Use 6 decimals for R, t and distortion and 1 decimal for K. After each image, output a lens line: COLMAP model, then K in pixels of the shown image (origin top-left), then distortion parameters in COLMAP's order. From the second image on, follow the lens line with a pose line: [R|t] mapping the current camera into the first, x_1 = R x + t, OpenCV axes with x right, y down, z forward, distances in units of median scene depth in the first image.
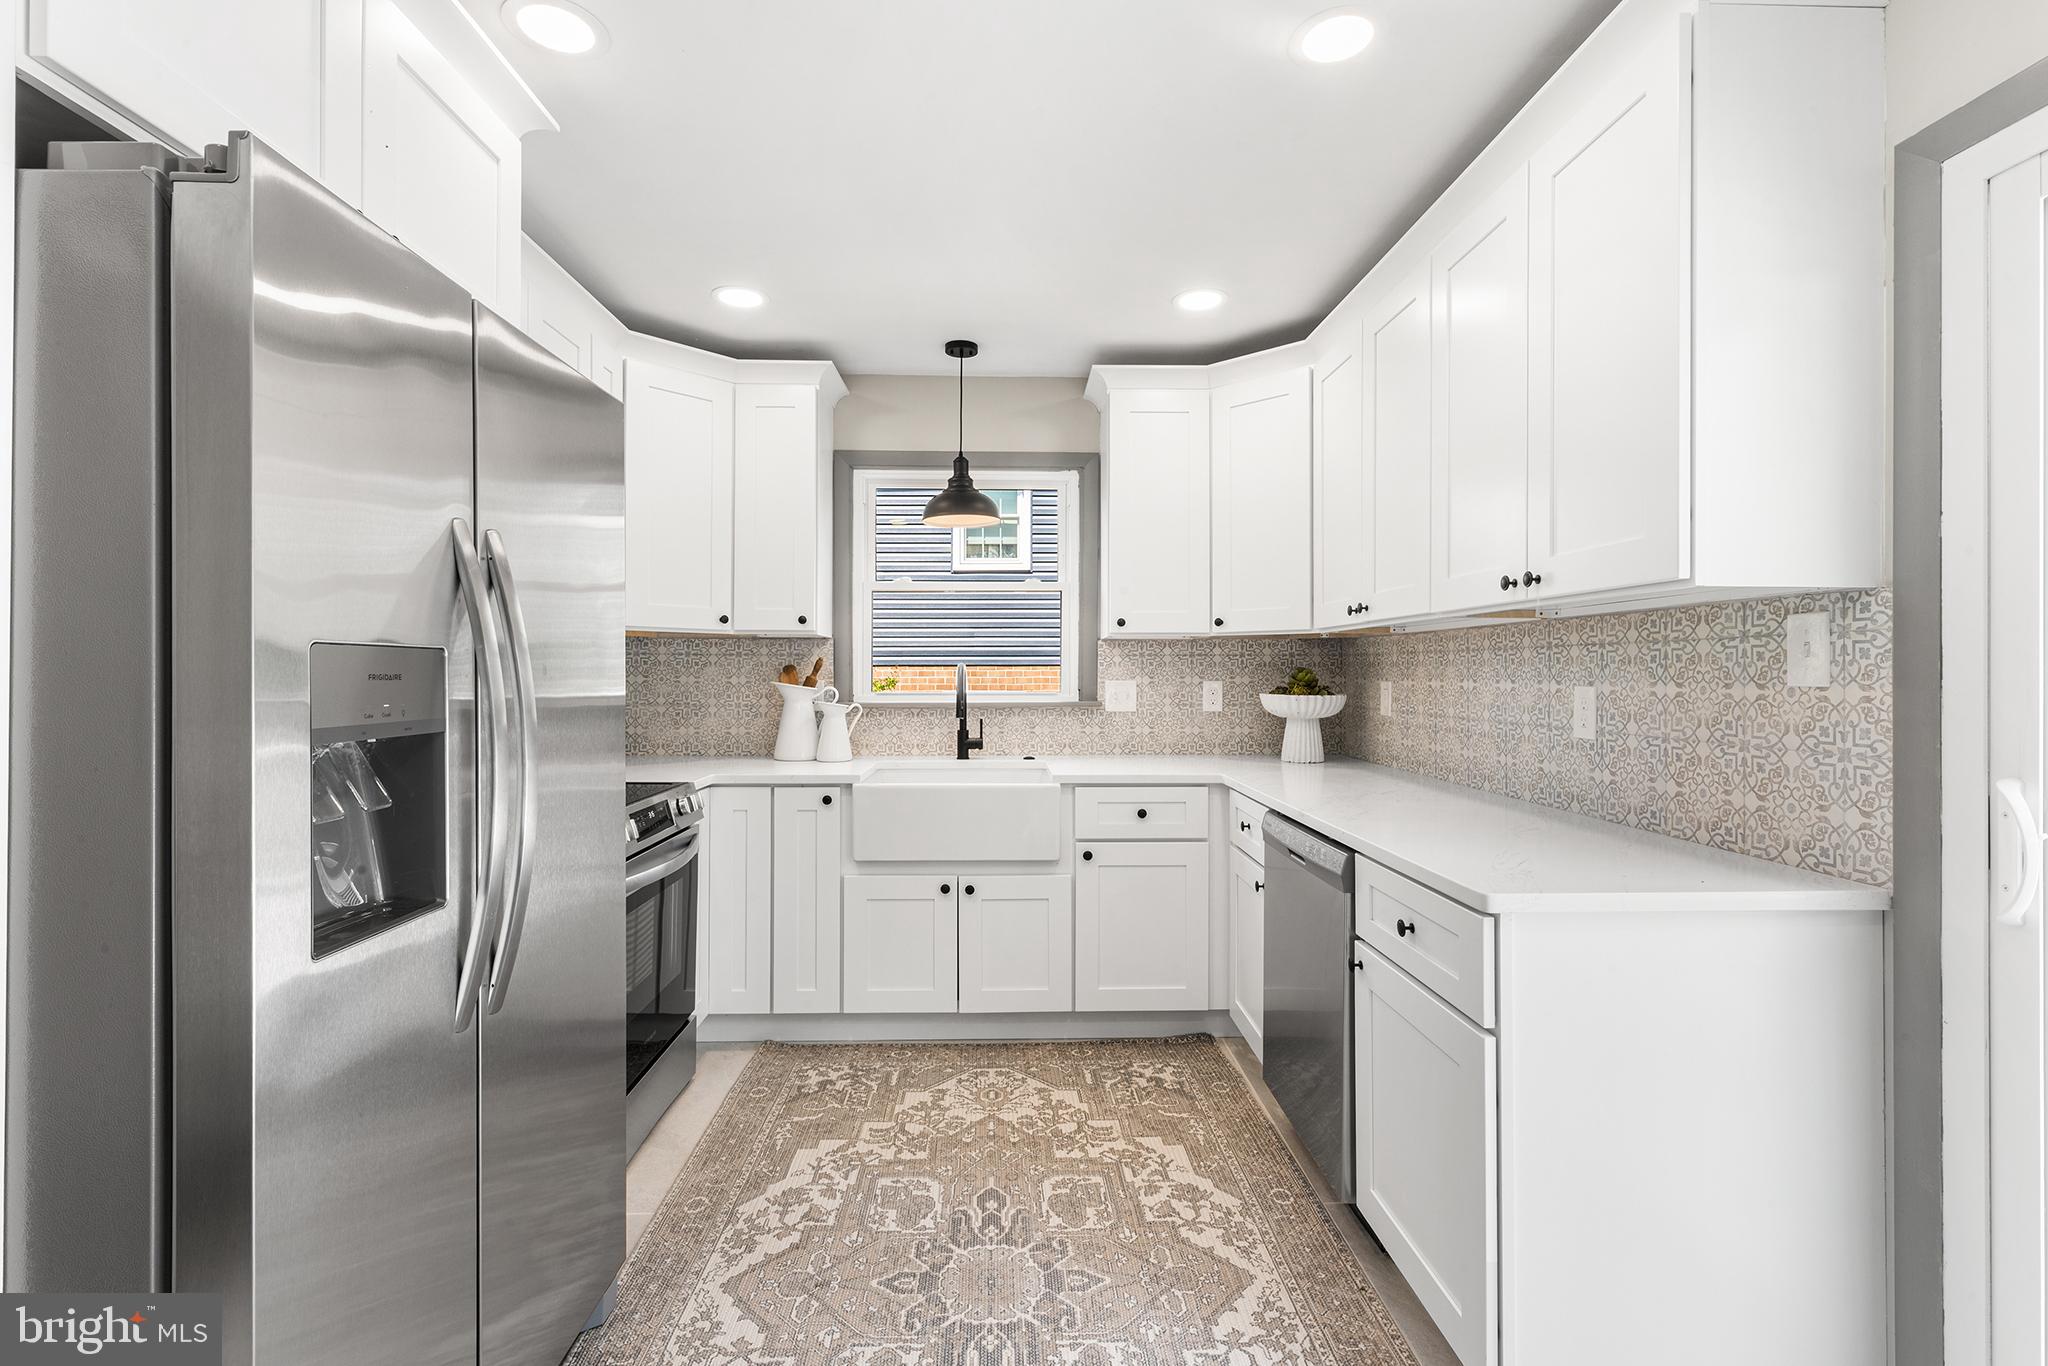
lens RADIAL K [[930.3, 0, 1034.1], [0, 930.3, 666.6], [0, 0, 1]] dist [0.004229, -0.001303]
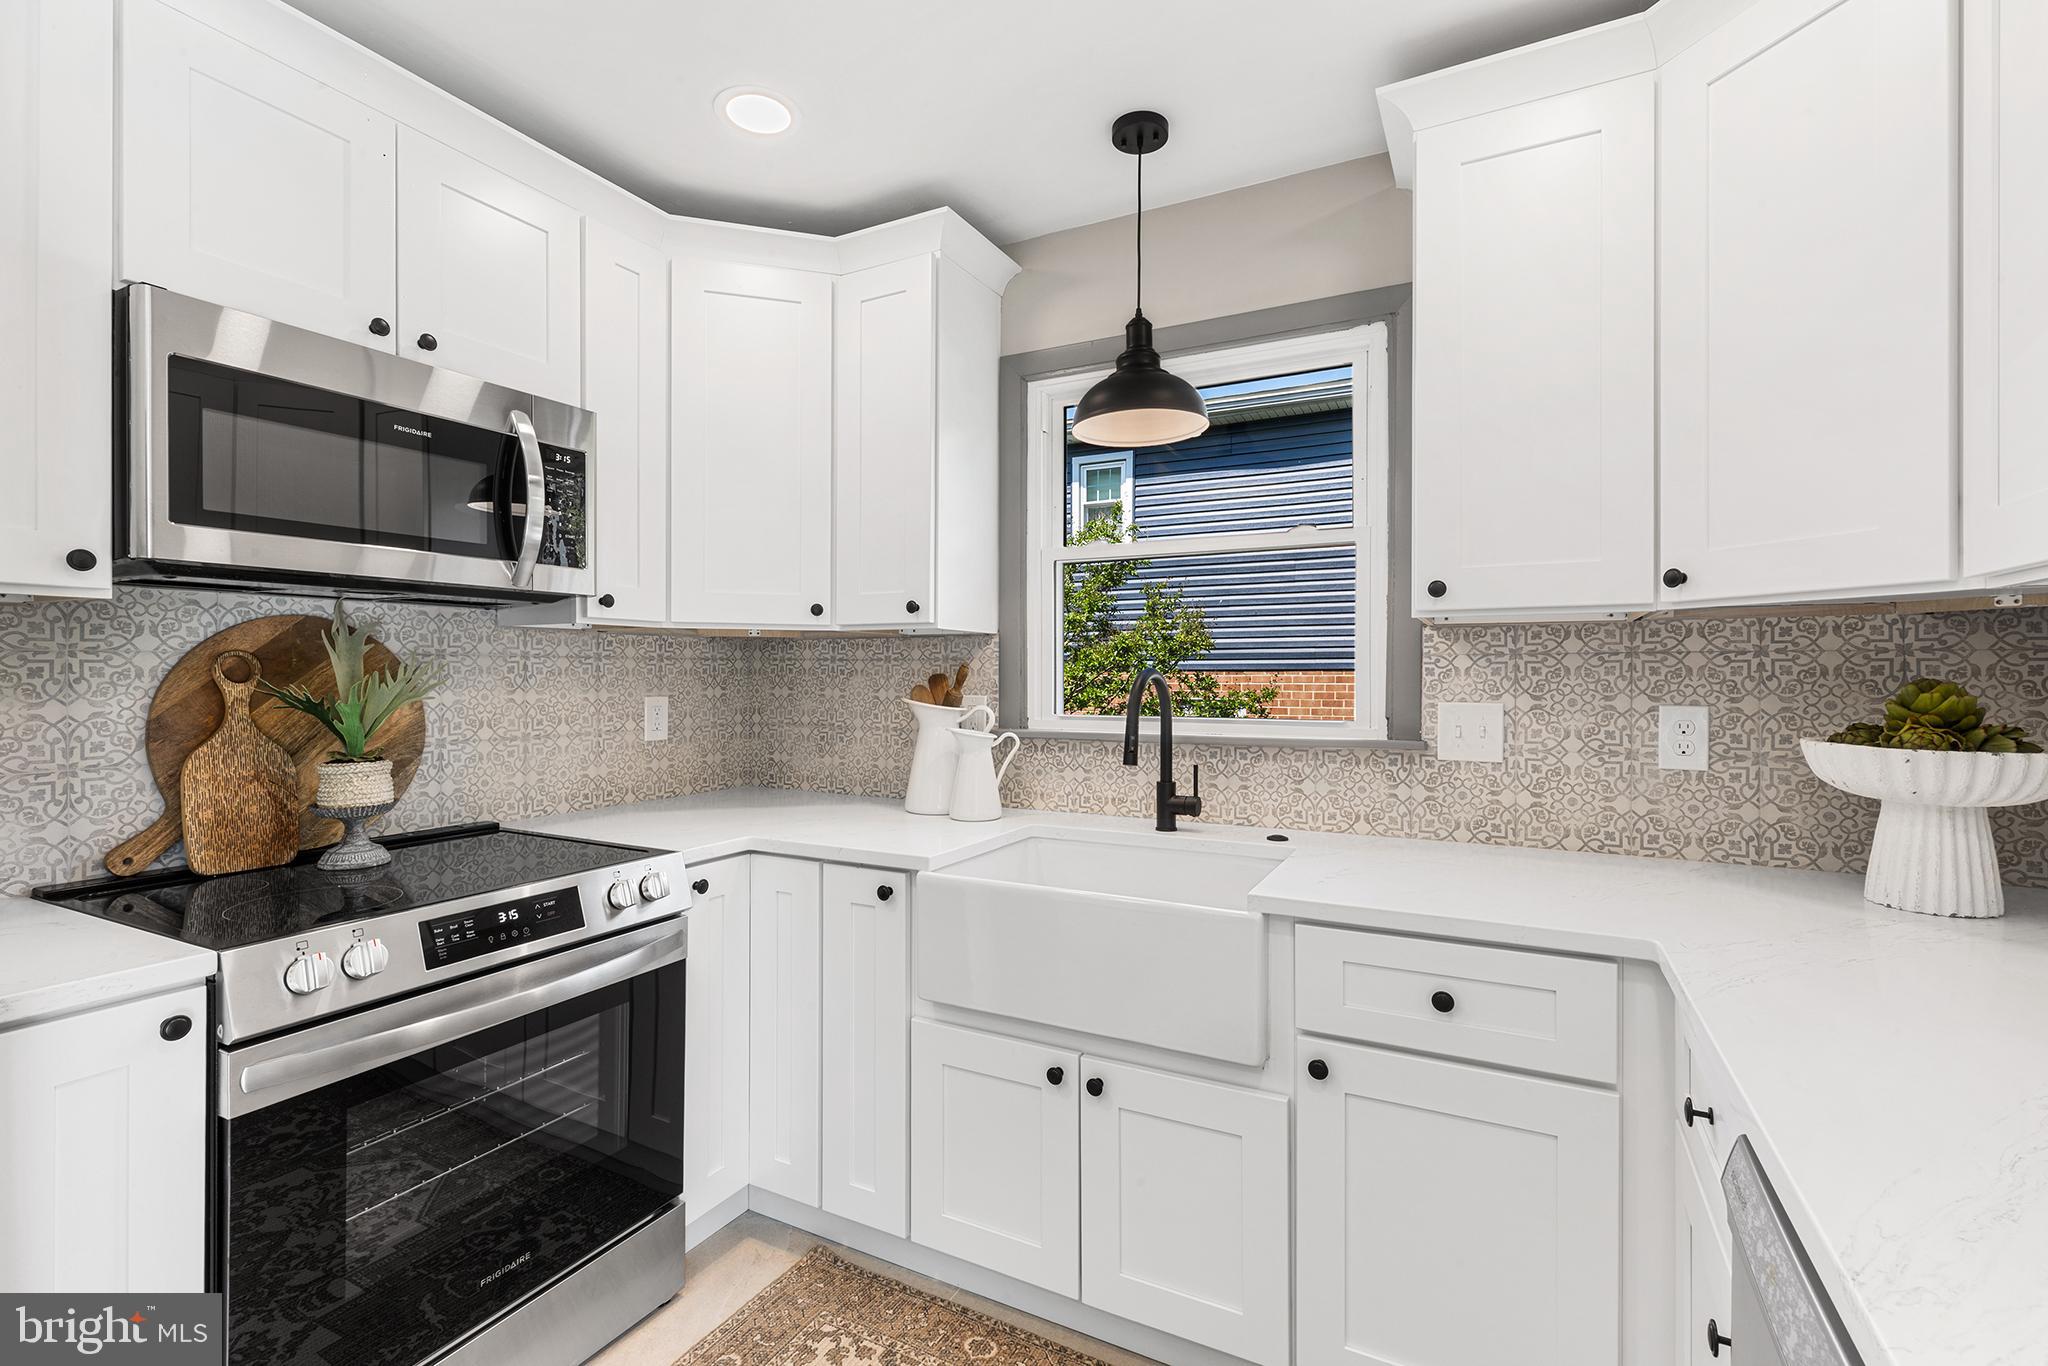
lens RADIAL K [[930.3, 0, 1018.6], [0, 930.3, 677.4], [0, 0, 1]] dist [0.004229, -0.001303]
pose [[0.868413, 0.001758, -0.495838, 0.159630], [0.002453, 0.999966, 0.007840, -0.005000], [0.495835, -0.008025, 0.868380, 0.495761]]
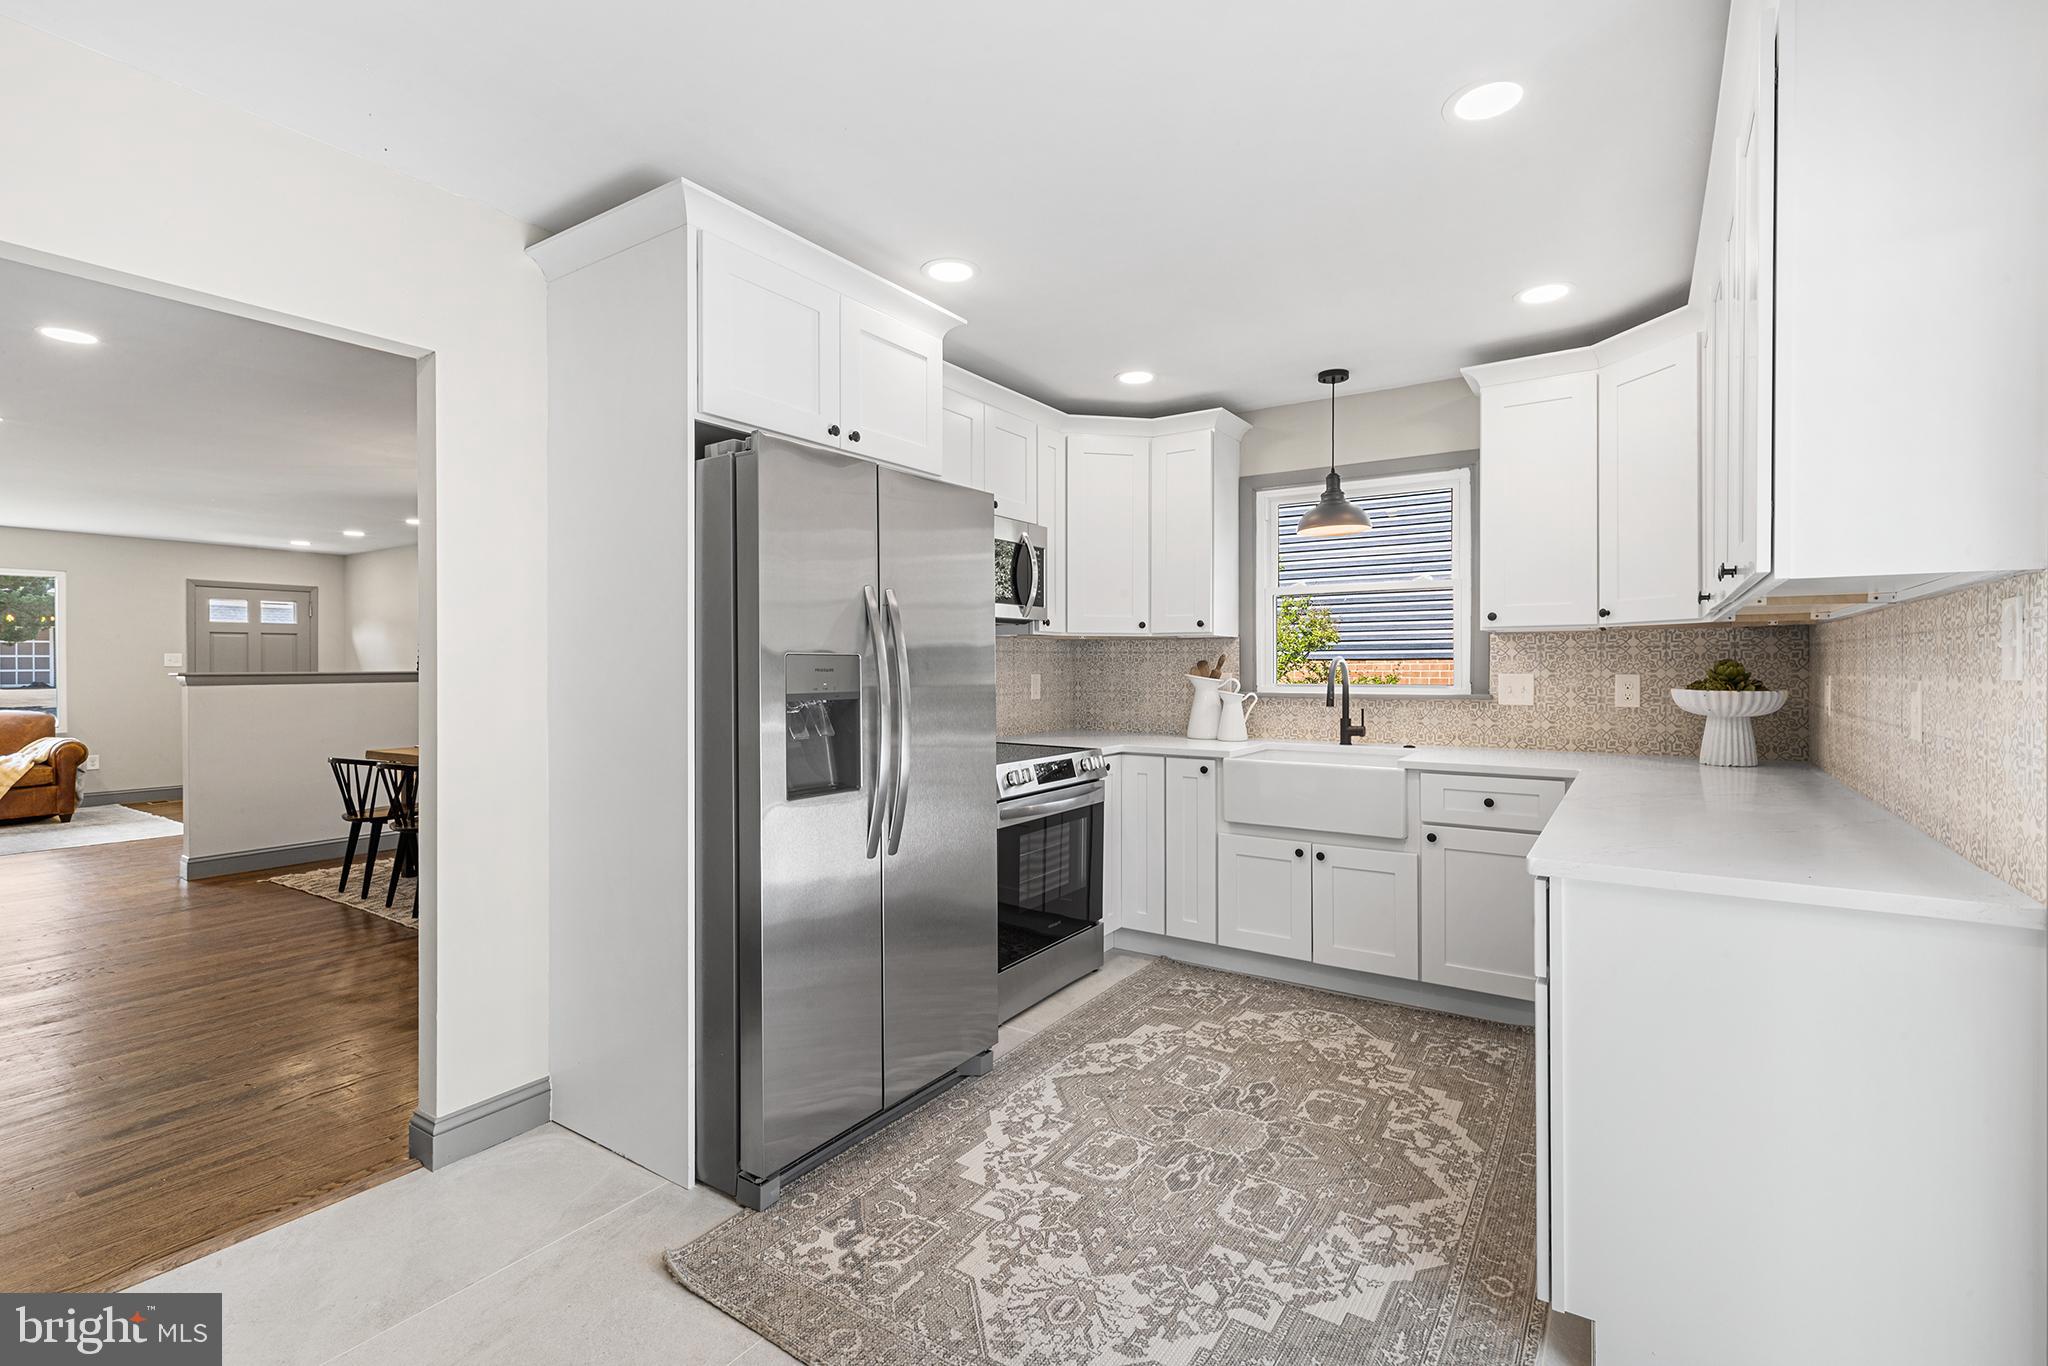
lens RADIAL K [[930.3, 0, 1018.7], [0, 930.3, 667.2], [0, 0, 1]] dist [0.004229, -0.001303]
pose [[0.809043, -0.001684, -0.587747, 0.298076], [0.005956, 0.999968, 0.005332, -0.000771], [0.587719, -0.007814, 0.809027, -0.138829]]
